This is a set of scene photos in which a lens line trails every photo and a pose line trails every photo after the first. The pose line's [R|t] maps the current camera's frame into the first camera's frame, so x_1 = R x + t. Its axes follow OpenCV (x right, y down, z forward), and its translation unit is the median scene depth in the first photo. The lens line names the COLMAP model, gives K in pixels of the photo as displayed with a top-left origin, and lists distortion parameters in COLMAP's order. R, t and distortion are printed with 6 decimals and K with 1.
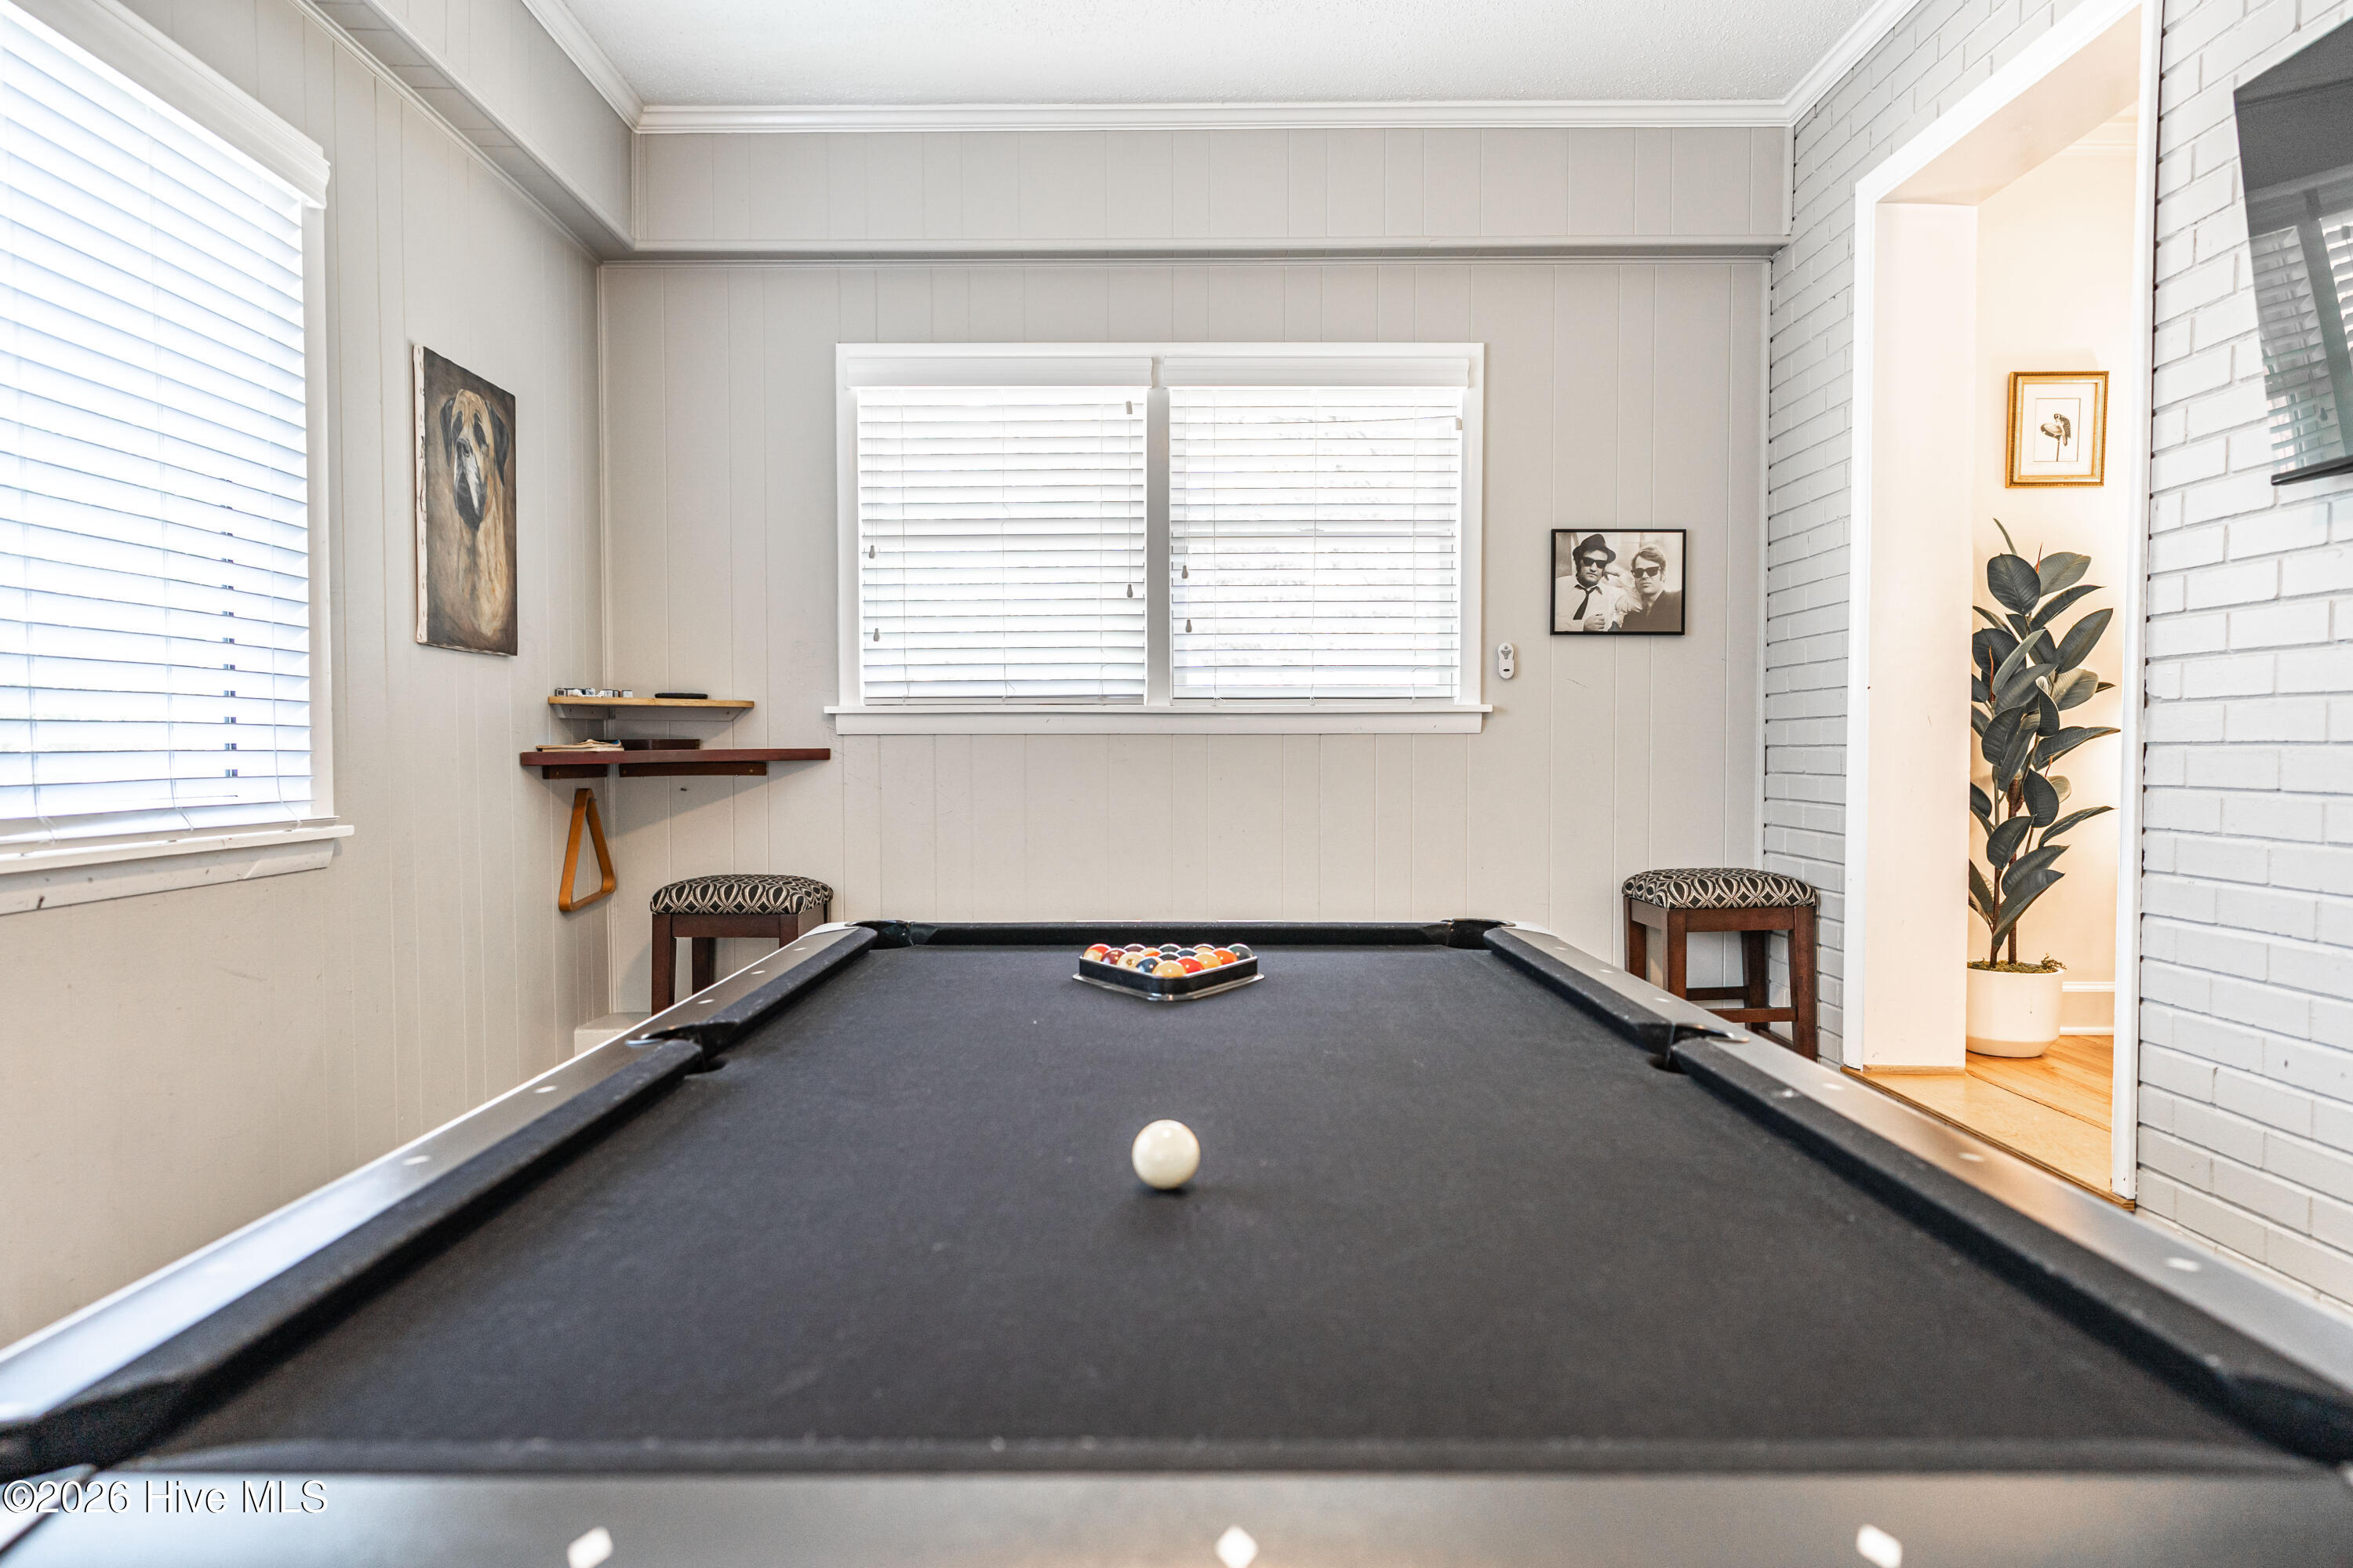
lens RADIAL K [[1598.6, 0, 1171.7], [0, 1598.6, 799.1], [0, 0, 1]] dist [-0.009114, 0.008605]
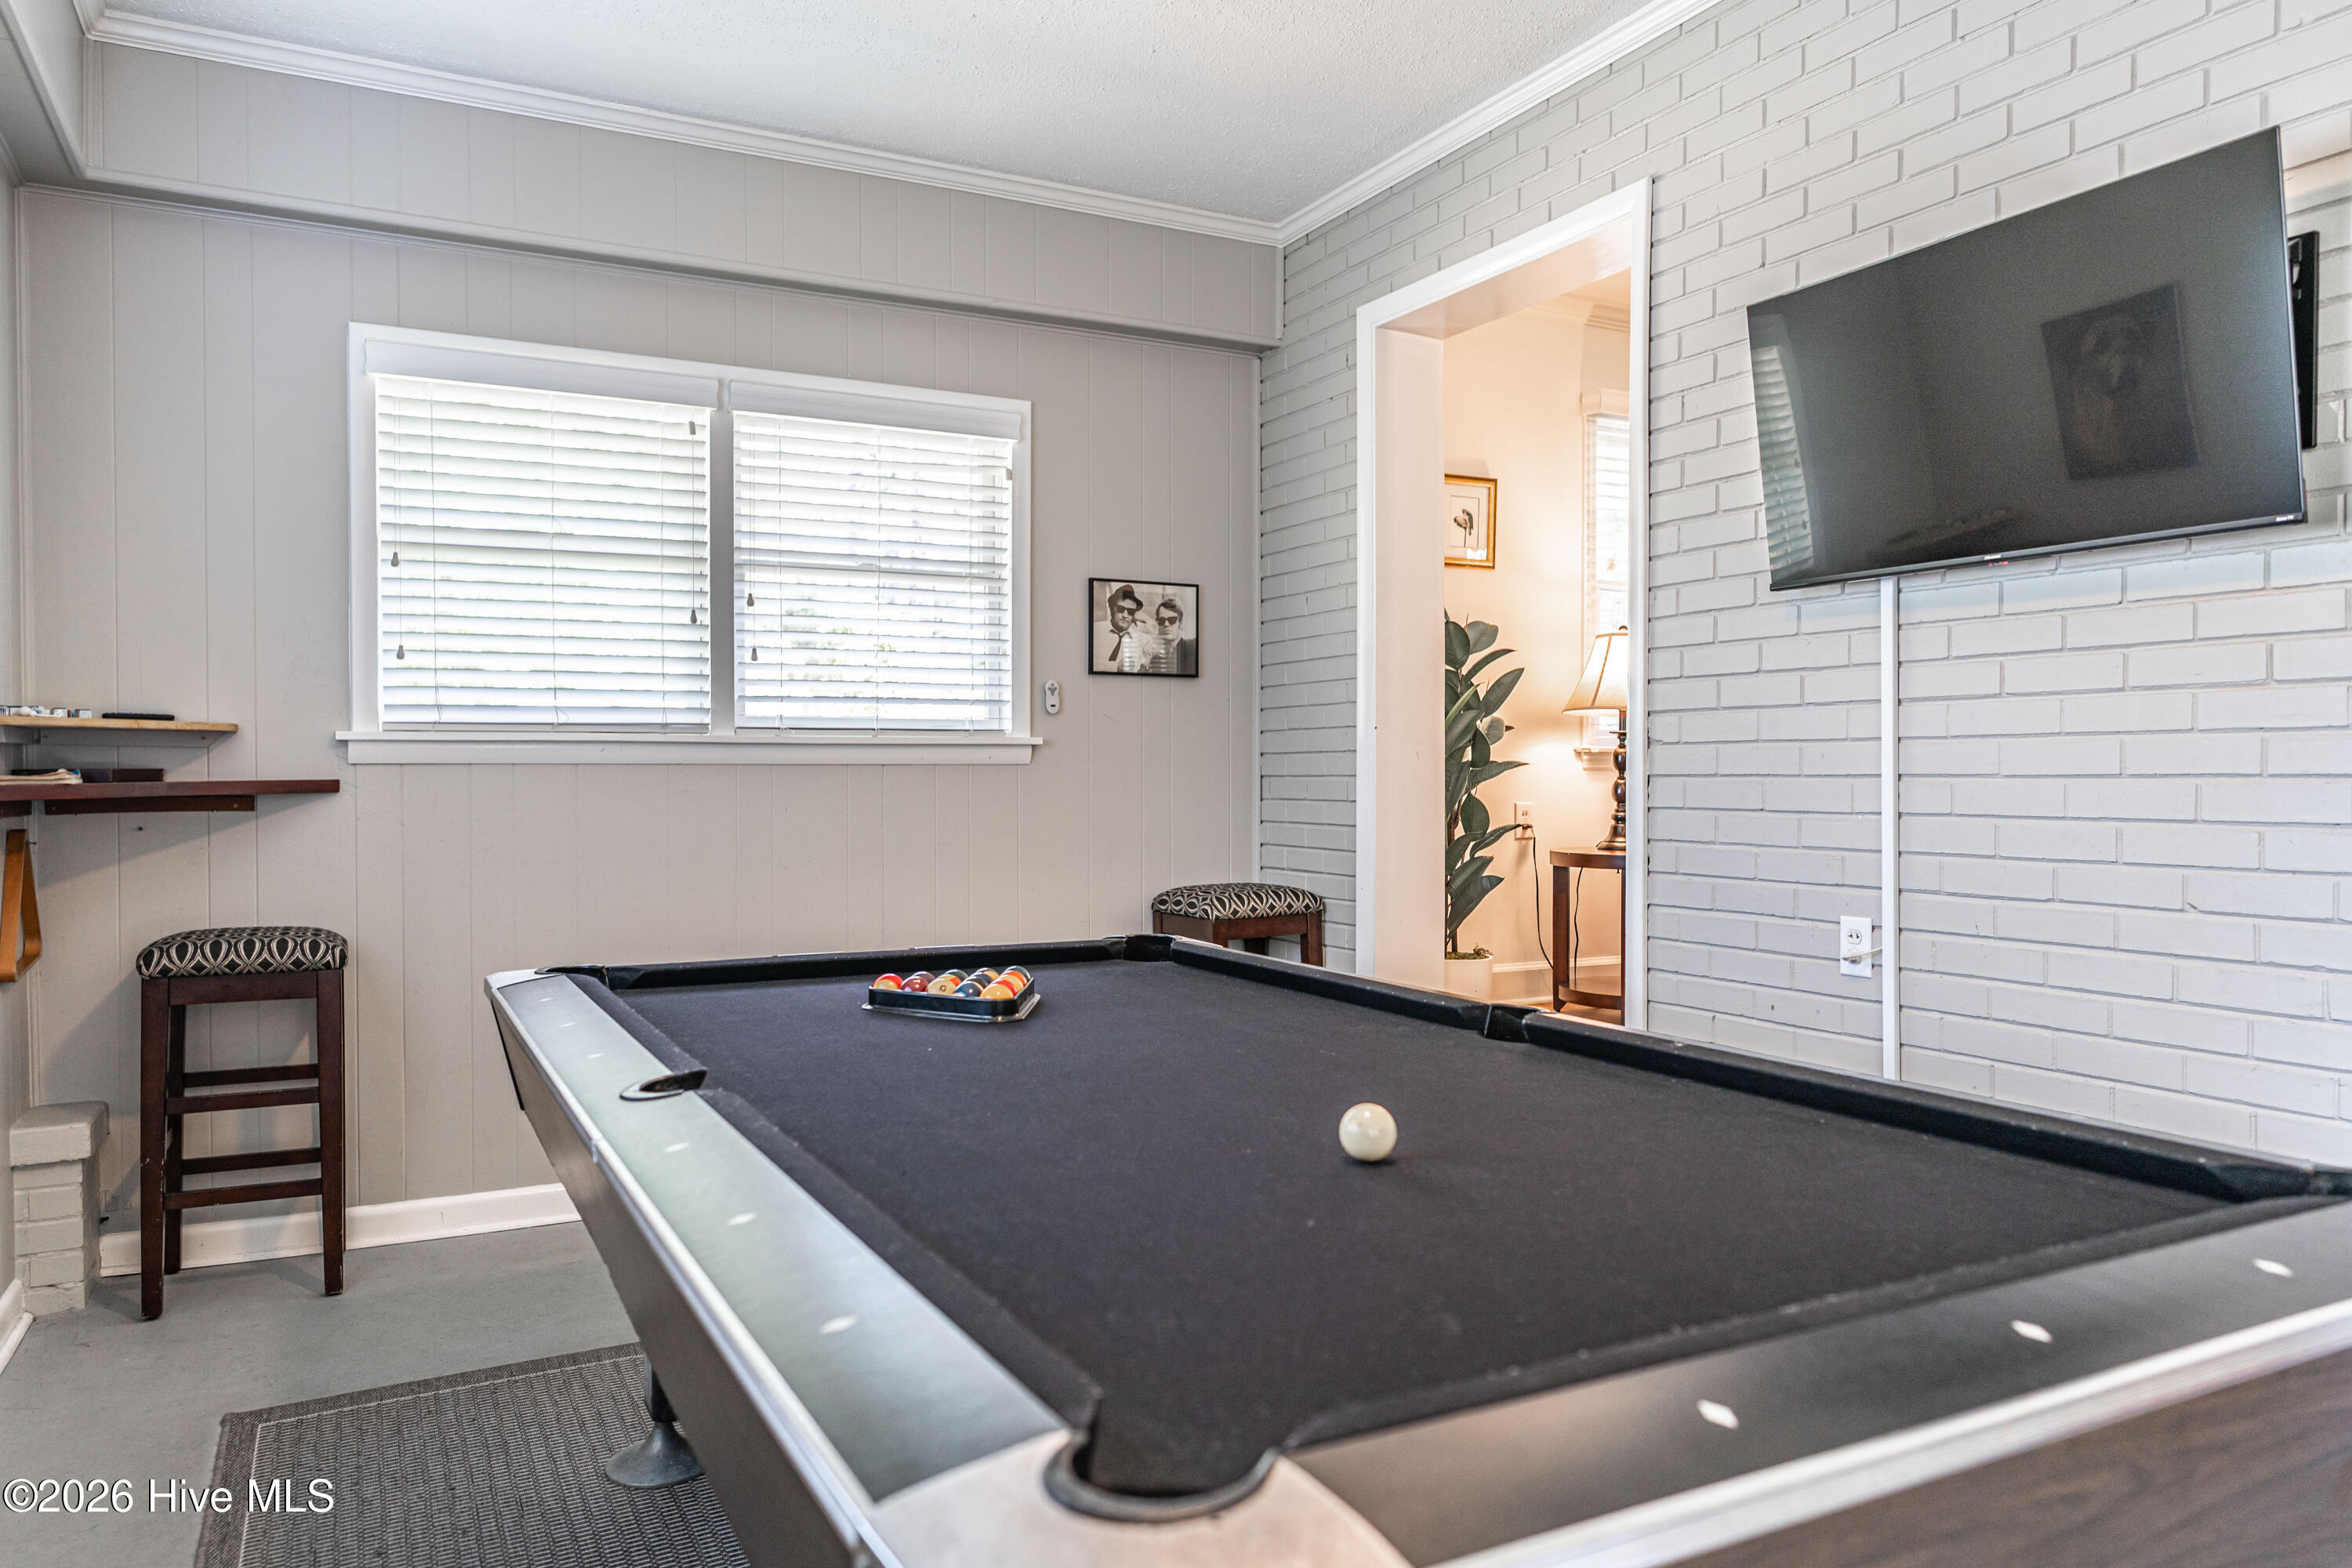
lens RADIAL K [[1597.8, 0, 1184.6], [0, 1597.8, 793.0], [0, 0, 1]] dist [-0.009114, 0.008605]
pose [[0.881876, -0.005482, 0.471450, -0.224015], [0.015275, 0.999740, -0.016949, -0.002520], [-0.471234, 0.022148, 0.881730, 0.009484]]
